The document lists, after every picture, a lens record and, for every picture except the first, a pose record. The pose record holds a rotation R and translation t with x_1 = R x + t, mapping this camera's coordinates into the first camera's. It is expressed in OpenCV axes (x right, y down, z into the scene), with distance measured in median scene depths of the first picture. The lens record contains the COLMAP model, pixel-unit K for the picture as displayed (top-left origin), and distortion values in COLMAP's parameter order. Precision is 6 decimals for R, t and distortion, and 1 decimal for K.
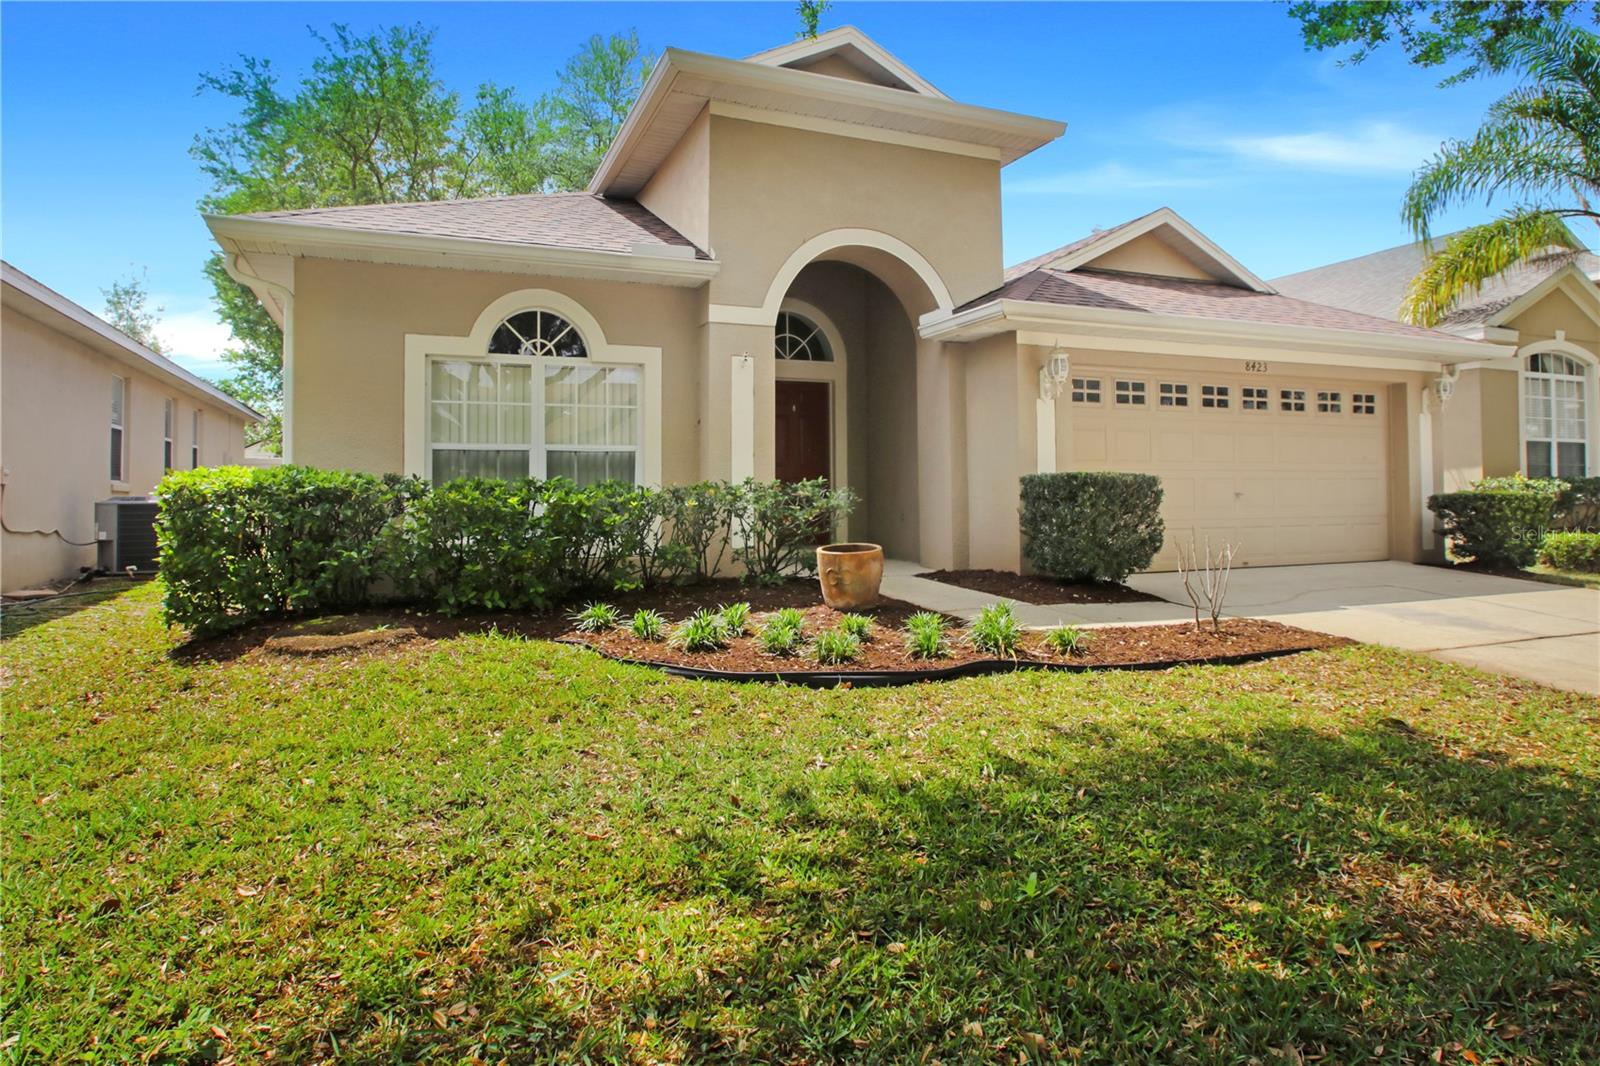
lens RADIAL K [[944.5, 0, 801.3], [0, 944.5, 480.7], [0, 0, 1]] dist [0.003073, 0.000873]
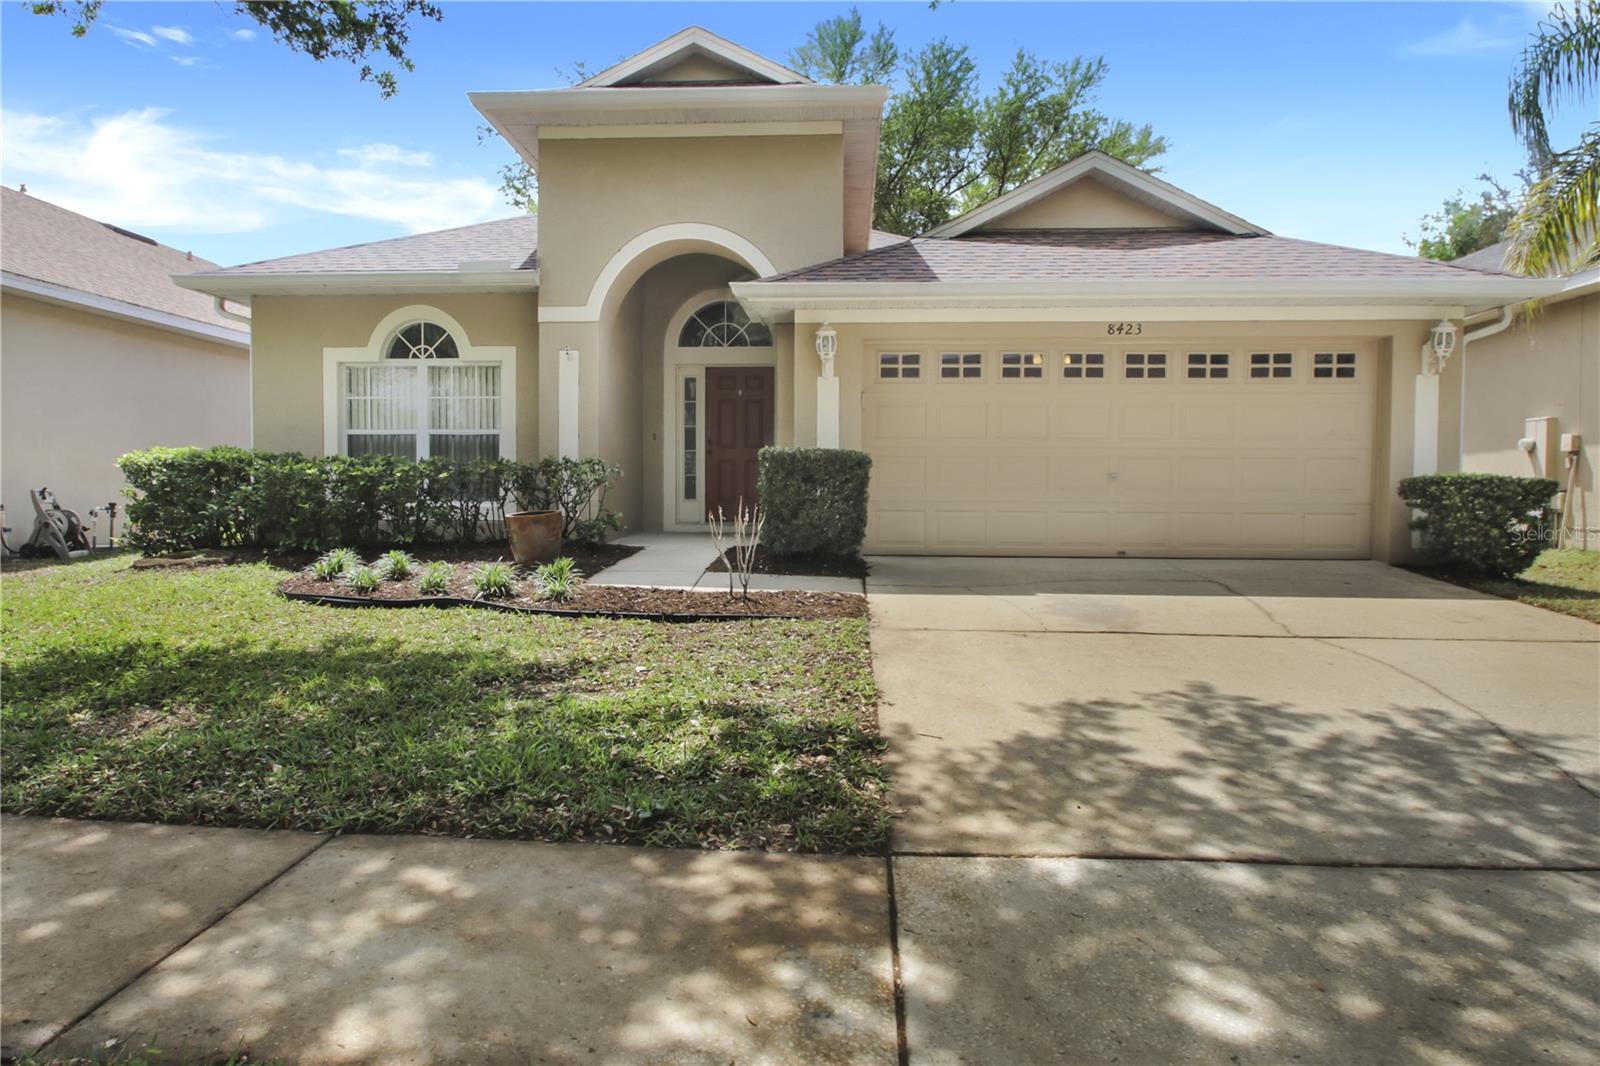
lens RADIAL K [[903.6, 0, 800.0], [0, 903.6, 533.0], [0, 0, 1]] dist [0.005843, -0.000493]
pose [[0.896721, 0.032981, -0.441365, 0.620999], [-0.005164, 0.997931, 0.064079, 0.016315], [0.442566, -0.055182, 0.895037, 0.119470]]
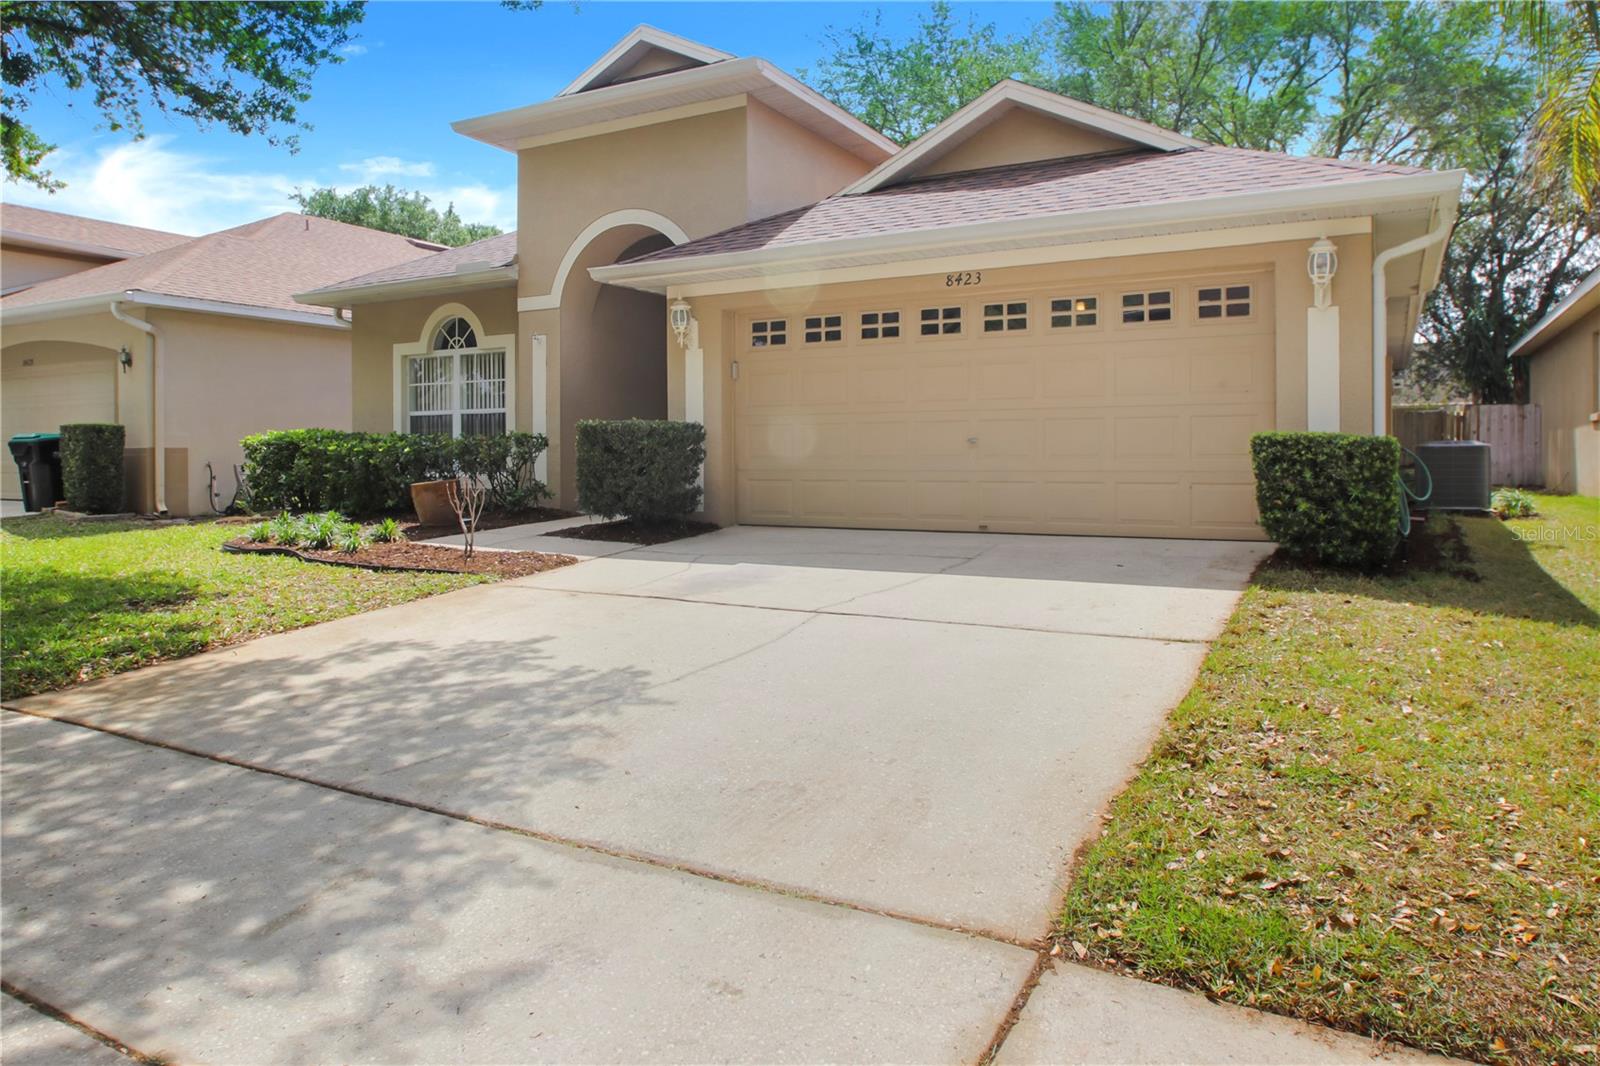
lens RADIAL K [[1060.3, 0, 802.1], [0, 1060.3, 475.9], [0, 0, 1]] dist [-0.006329, 0.000439]
pose [[0.614266, 0.017061, -0.788914, 1.164740], [0.011721, 0.999459, 0.030740, 0.015908], [0.789012, -0.028129, 0.613734, 0.367149]]
